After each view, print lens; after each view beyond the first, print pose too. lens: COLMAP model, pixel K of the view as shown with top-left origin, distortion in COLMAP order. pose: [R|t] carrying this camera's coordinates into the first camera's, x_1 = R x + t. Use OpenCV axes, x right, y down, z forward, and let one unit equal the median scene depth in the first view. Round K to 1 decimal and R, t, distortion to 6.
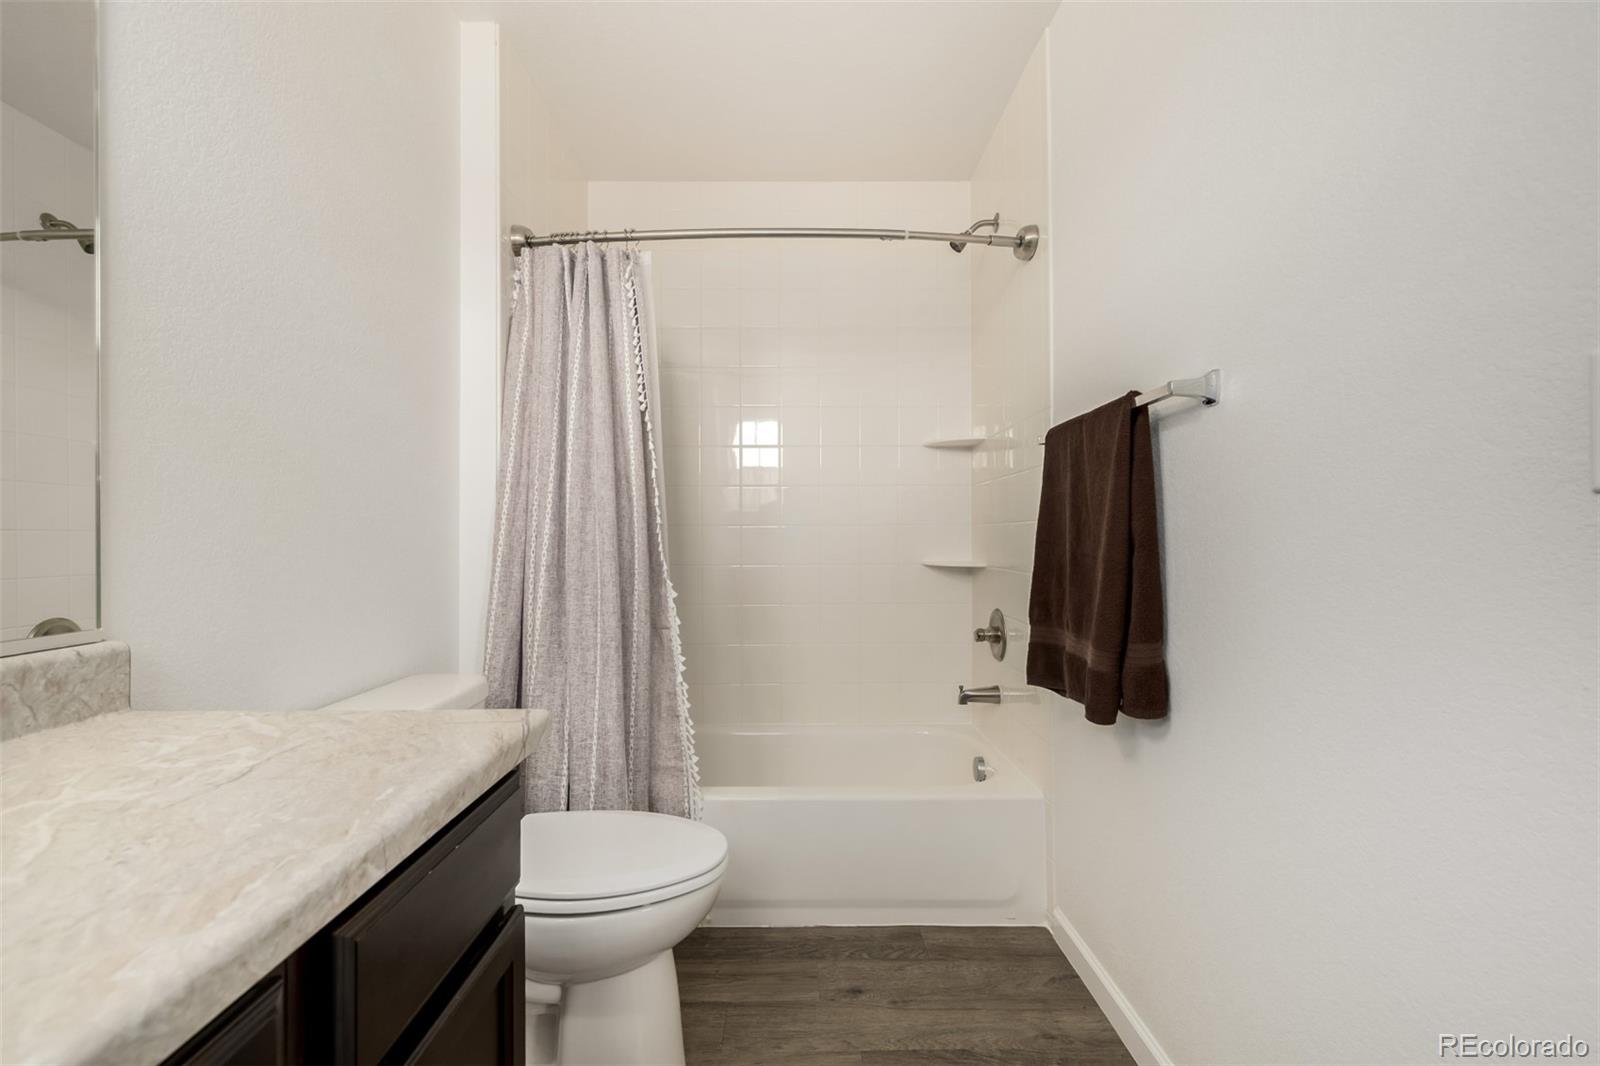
lens RADIAL K [[680.3, 0, 796.8], [0, 680.3, 528.7], [0, 0, 1]] dist [-0.002494, -0.000248]
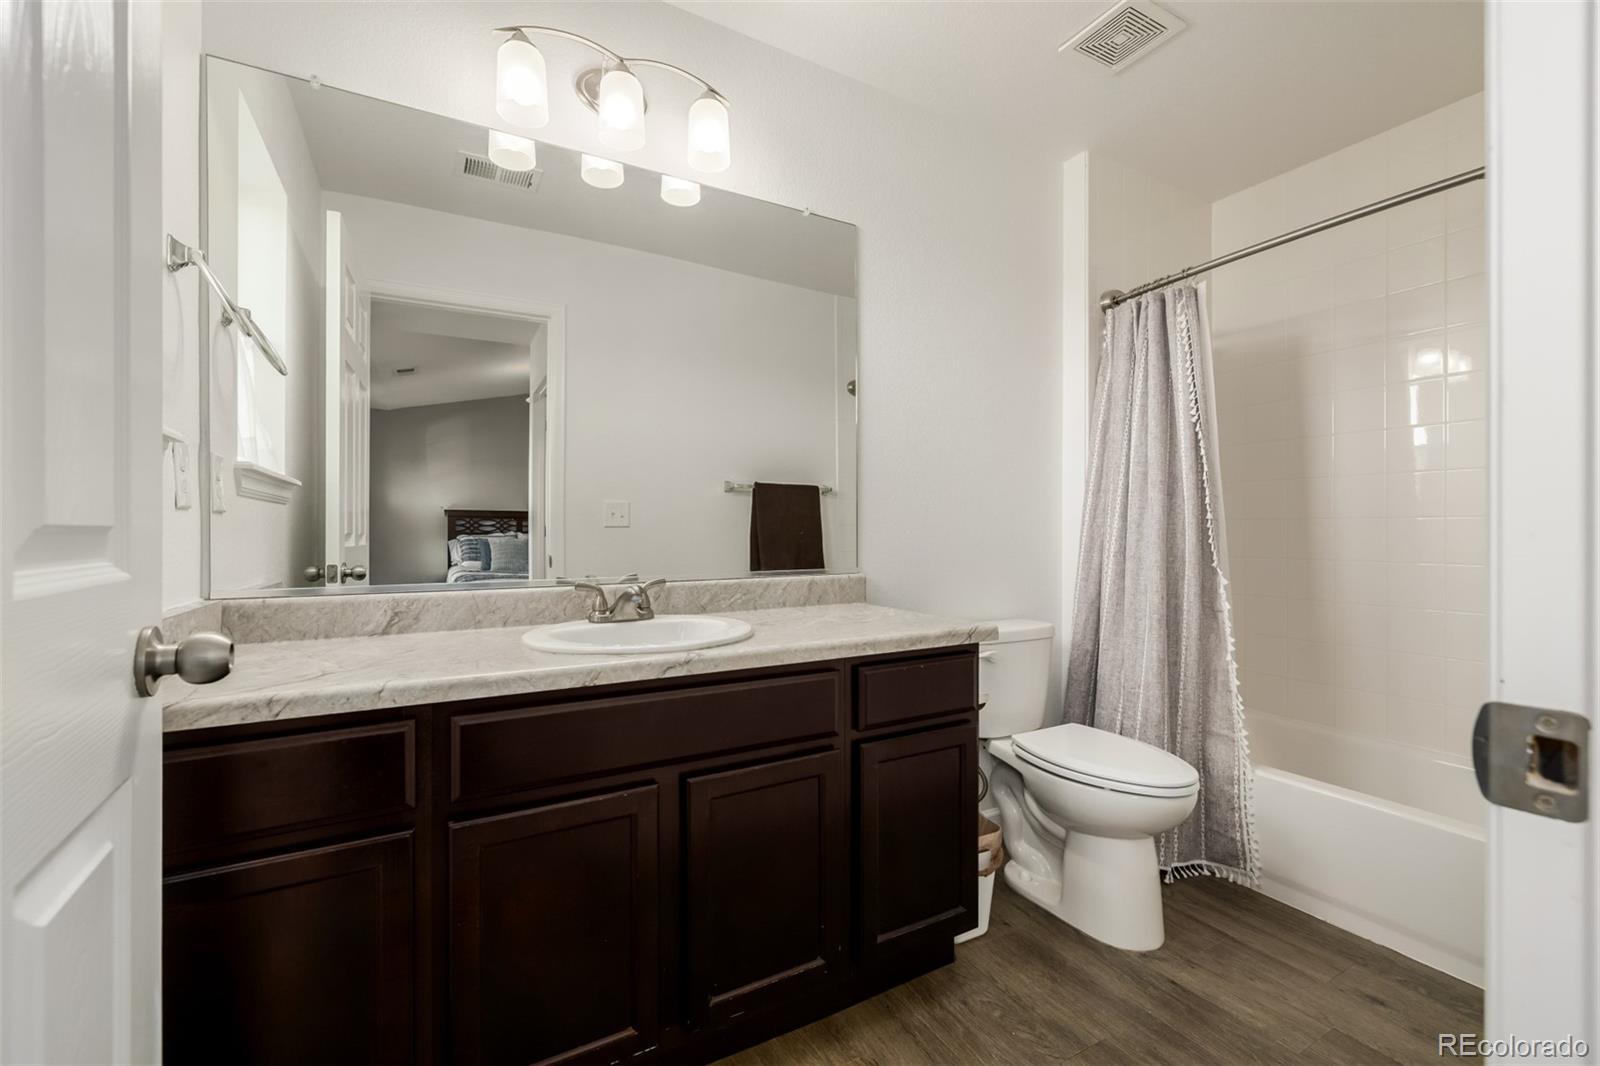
lens RADIAL K [[695.3, 0, 765.5], [0, 695.3, 527.0], [0, 0, 1]] dist [0.019038, -0.000098]
pose [[0.441074, -0.001082, -0.897470, 0.527988], [0.007614, 0.999968, 0.002537, -0.002609], [0.897439, -0.007952, 0.441068, -0.191656]]
